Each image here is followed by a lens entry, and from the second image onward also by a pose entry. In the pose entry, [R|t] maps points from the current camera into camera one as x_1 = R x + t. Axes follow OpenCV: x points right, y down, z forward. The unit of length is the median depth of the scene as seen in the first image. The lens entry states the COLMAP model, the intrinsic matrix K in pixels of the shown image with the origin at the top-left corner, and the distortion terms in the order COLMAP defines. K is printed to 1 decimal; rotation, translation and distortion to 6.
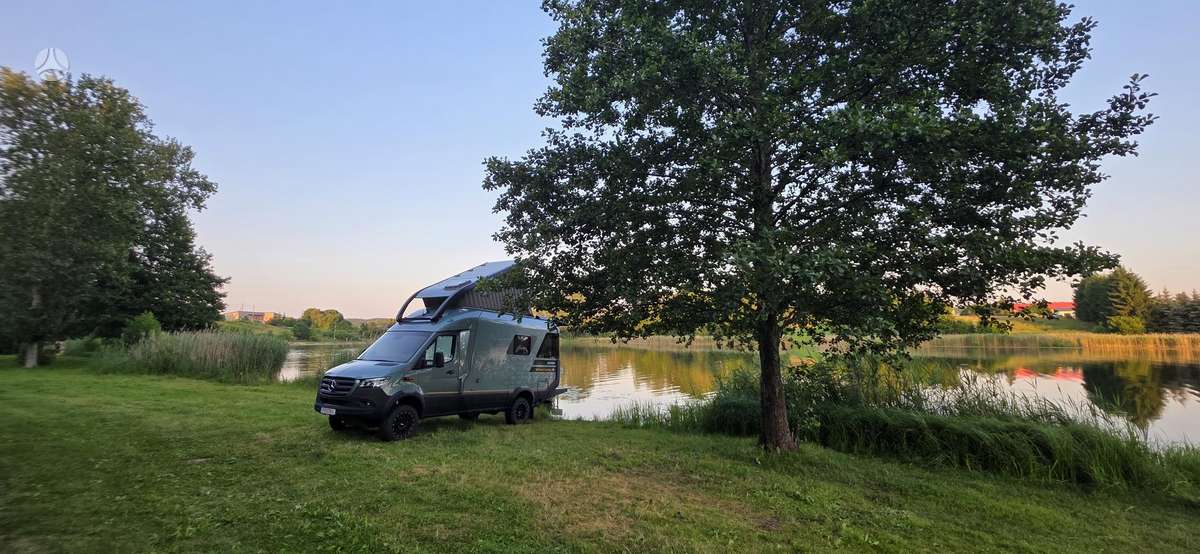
lens RADIAL K [[486.7, 0, 597.2], [0, 486.7, 278.5], [0, 0, 1]] dist [-0.000092, -0.000029]
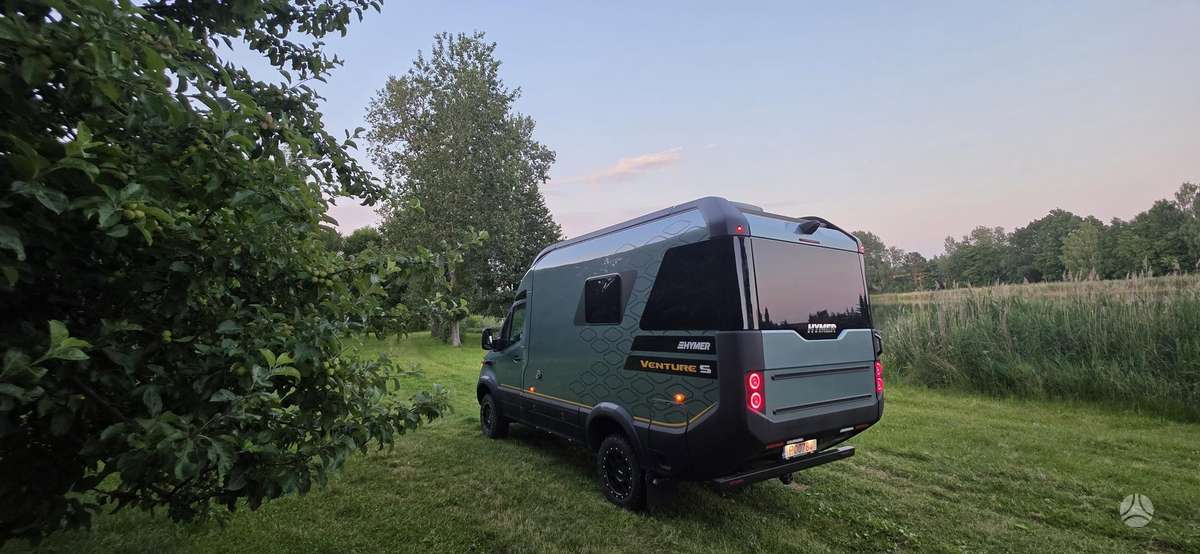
lens RADIAL K [[486.7, 0, 597.2], [0, 486.7, 278.5], [0, 0, 1]] dist [-0.000092, -0.000029]
pose [[0.882623, -0.074556, -0.464131, -1.301394], [0.107064, 0.993276, 0.044046, 0.093697], [0.457726, -0.088567, 0.884671, 0.776378]]
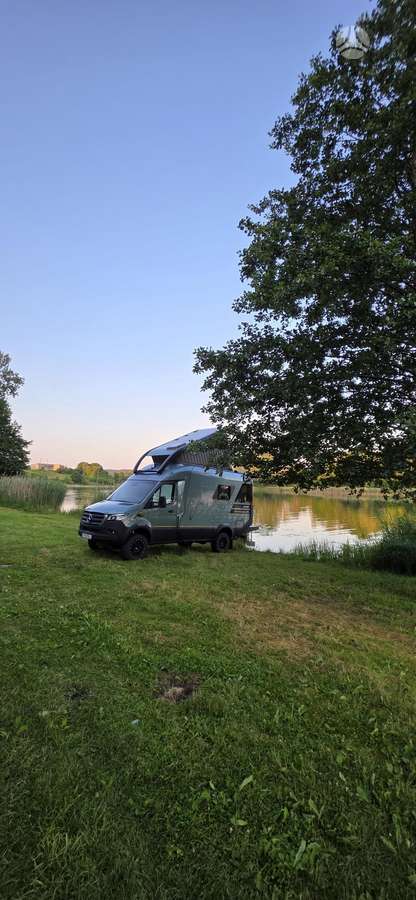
lens RADIAL K [[365.0, 0, 208.1], [0, 365.0, 446.8], [0, 0, 1]] dist [-0.000092, -0.000029]
pose [[0.979955, 0.002981, -0.199198, -0.000801], [-0.000128, 0.999897, 0.014336, -0.000079], [0.199221, -0.014023, 0.979854, 0.033827]]
